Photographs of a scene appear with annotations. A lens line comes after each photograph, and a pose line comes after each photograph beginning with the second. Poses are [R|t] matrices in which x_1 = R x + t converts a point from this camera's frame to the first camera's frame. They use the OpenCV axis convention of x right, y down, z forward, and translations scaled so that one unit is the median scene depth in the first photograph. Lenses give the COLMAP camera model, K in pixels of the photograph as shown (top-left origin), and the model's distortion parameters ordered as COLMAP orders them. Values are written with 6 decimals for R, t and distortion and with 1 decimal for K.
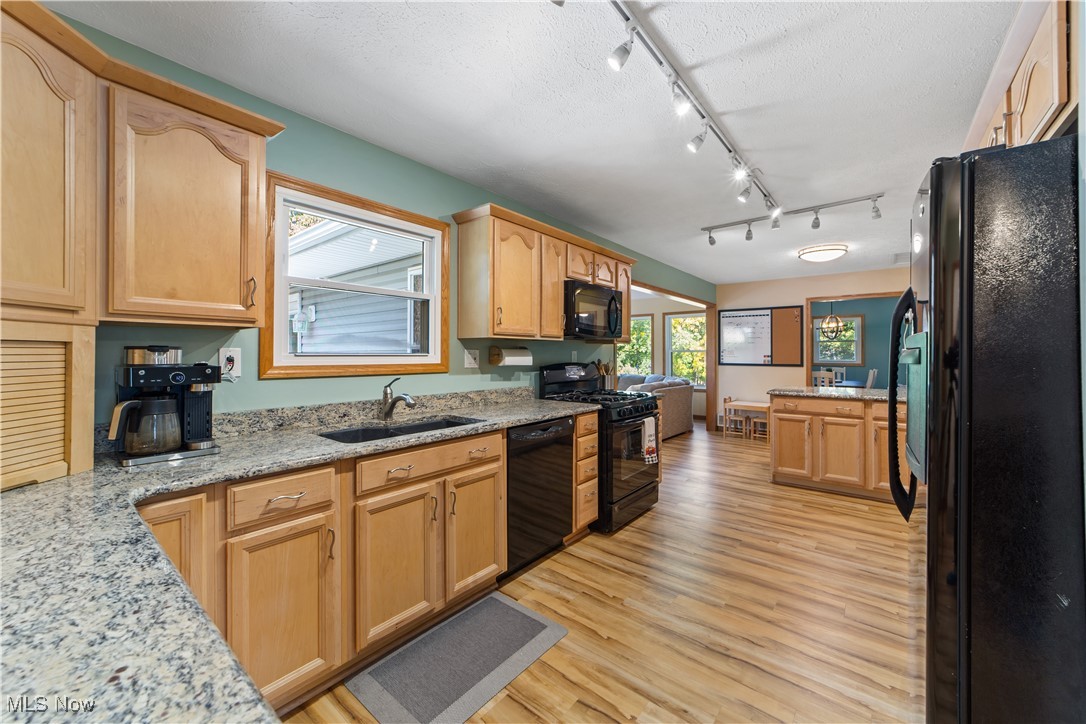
lens RADIAL K [[420.9, 0, 538.3], [0, 420.9, 353.1], [0, 0, 1]] dist [-0.013358, 0.004614]
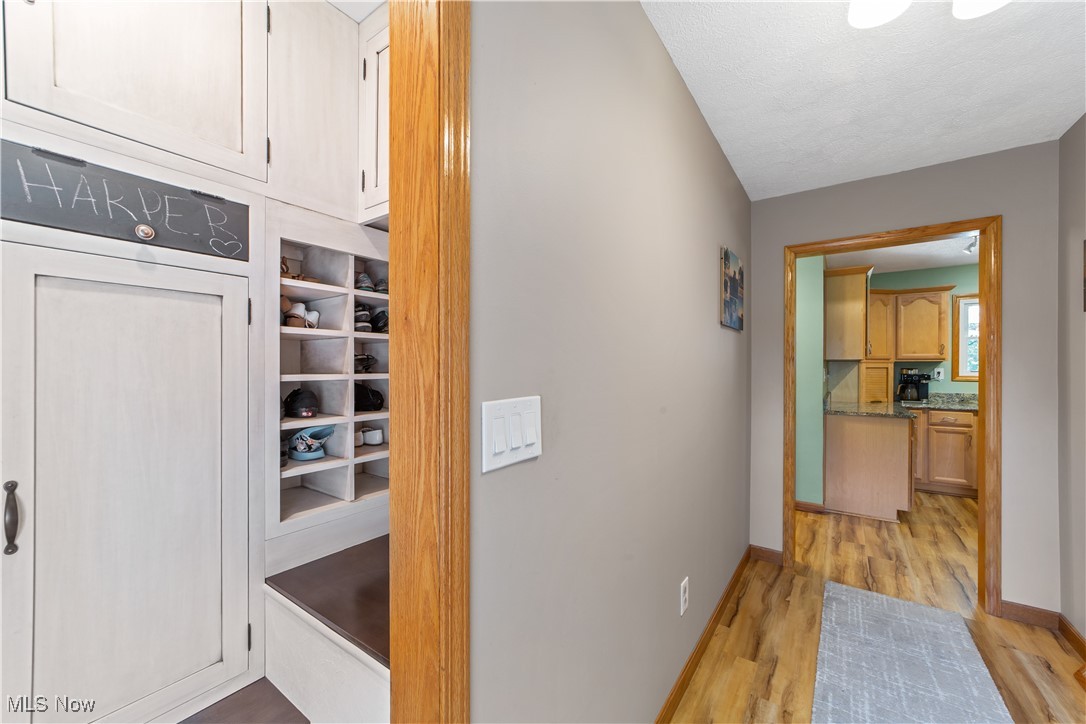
lens RADIAL K [[420.9, 0, 547.1], [0, 420.9, 369.0], [0, 0, 1]] dist [-0.013358, 0.004614]
pose [[0.071402, -0.003170, -0.997443, 2.147114], [-0.000837, 0.999994, -0.003238, 0.001473], [0.997447, 0.001066, 0.071399, -2.071938]]
